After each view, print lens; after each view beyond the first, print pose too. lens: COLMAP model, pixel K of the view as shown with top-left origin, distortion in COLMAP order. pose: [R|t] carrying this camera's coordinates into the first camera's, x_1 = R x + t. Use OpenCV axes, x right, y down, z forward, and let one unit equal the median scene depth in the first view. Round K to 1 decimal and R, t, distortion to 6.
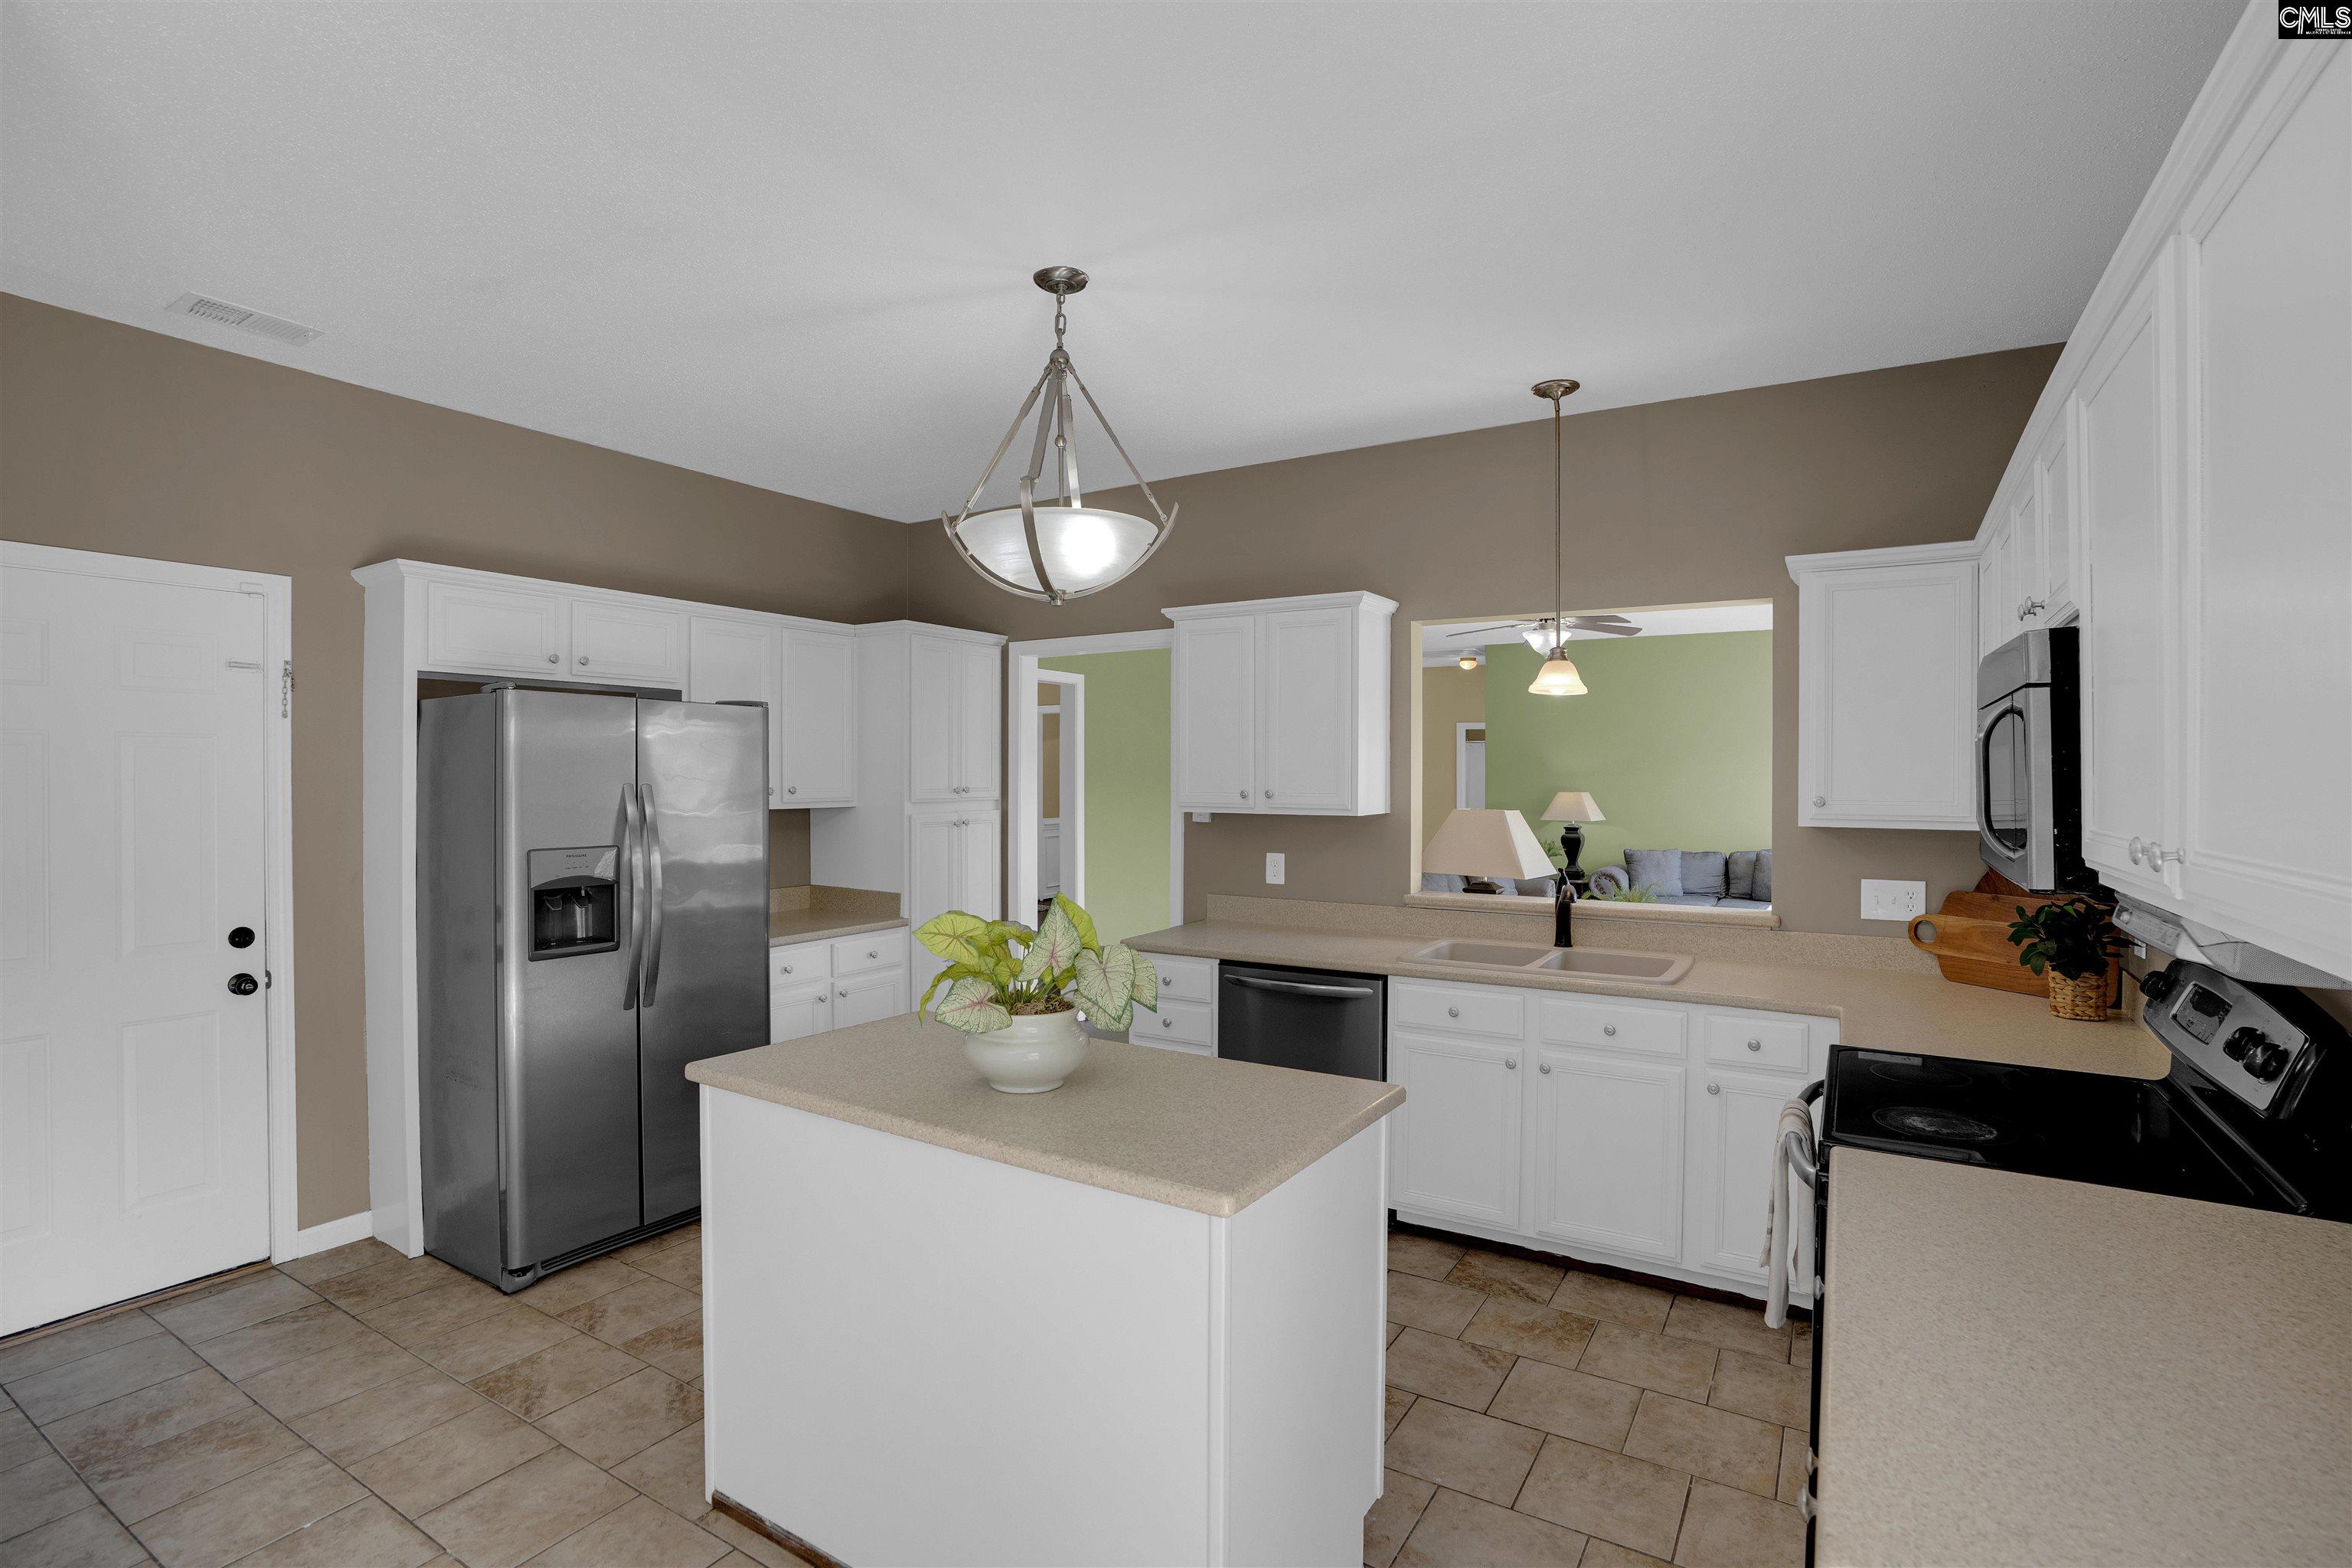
lens RADIAL K [[1111.4, 0, 1179.0], [0, 1111.4, 779.5], [0, 0, 1]] dist [-0.041026, 0.009926]
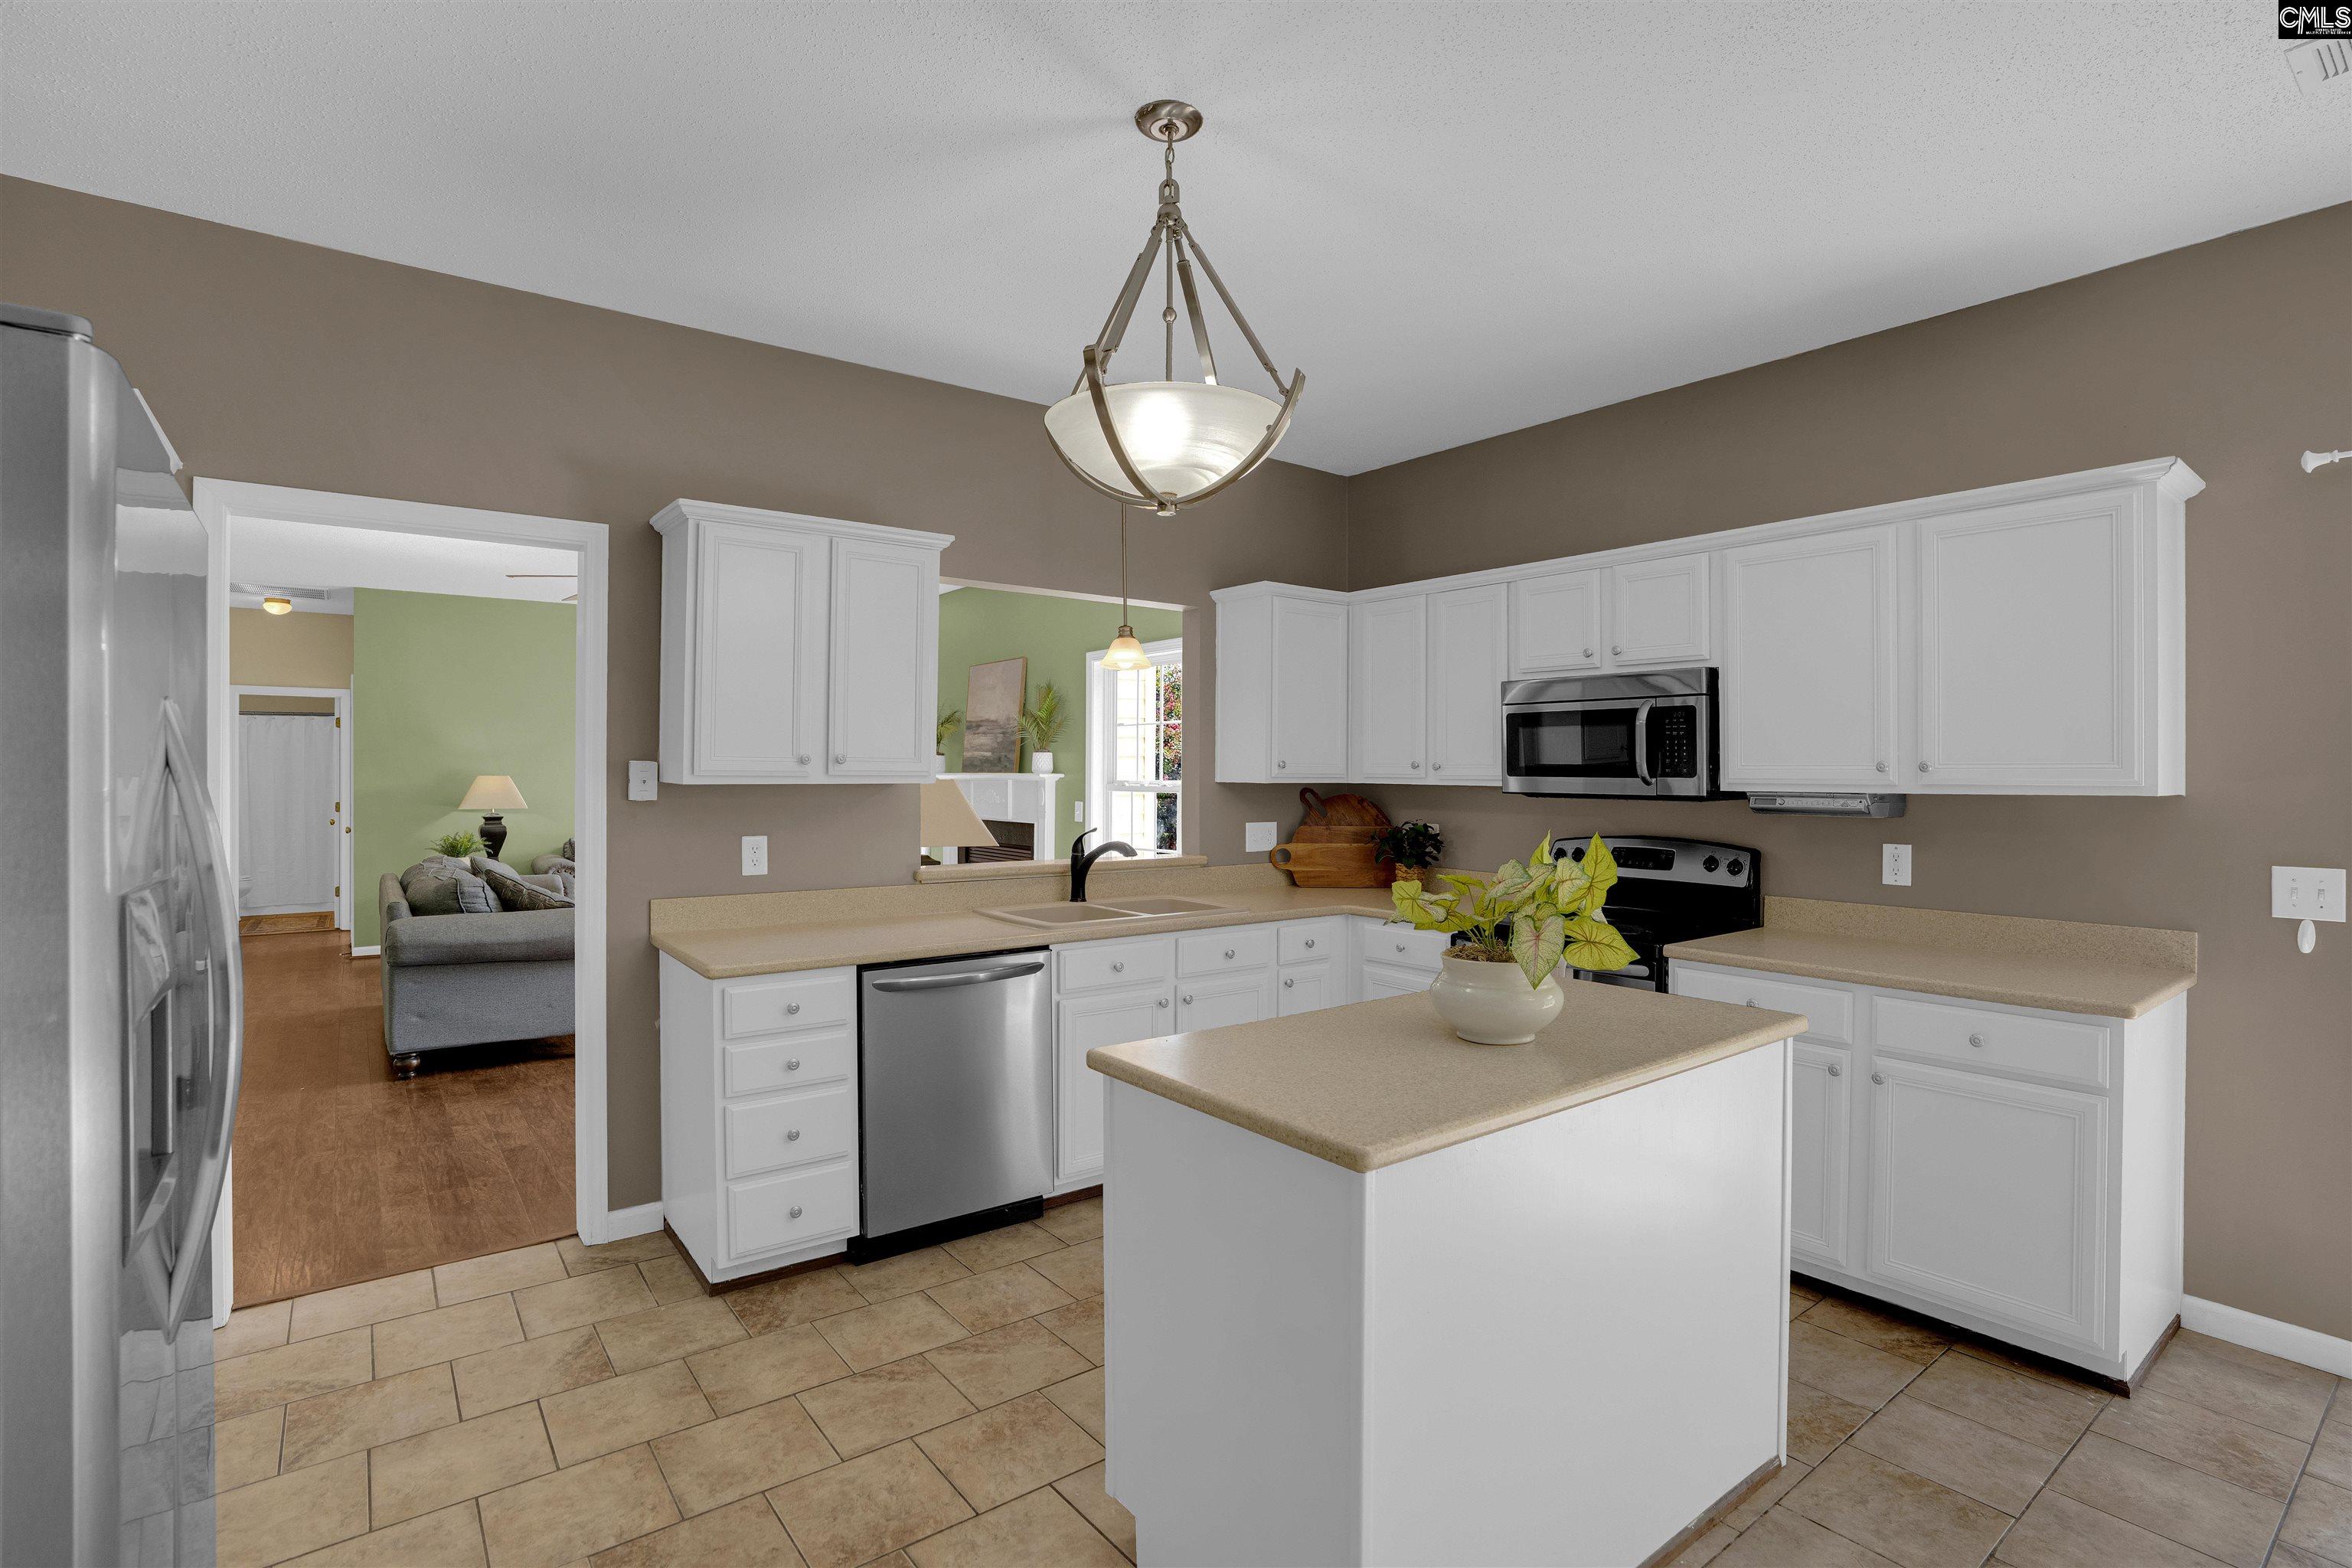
lens RADIAL K [[1111.4, 0, 1189.8], [0, 1111.4, 775.1], [0, 0, 1]] dist [-0.041026, 0.009926]
pose [[0.361547, -0.001743, 0.932352, -0.615030], [0.000889, 0.999998, 0.001525, 0.025352], [-0.932353, 0.000277, 0.361548, 0.494670]]
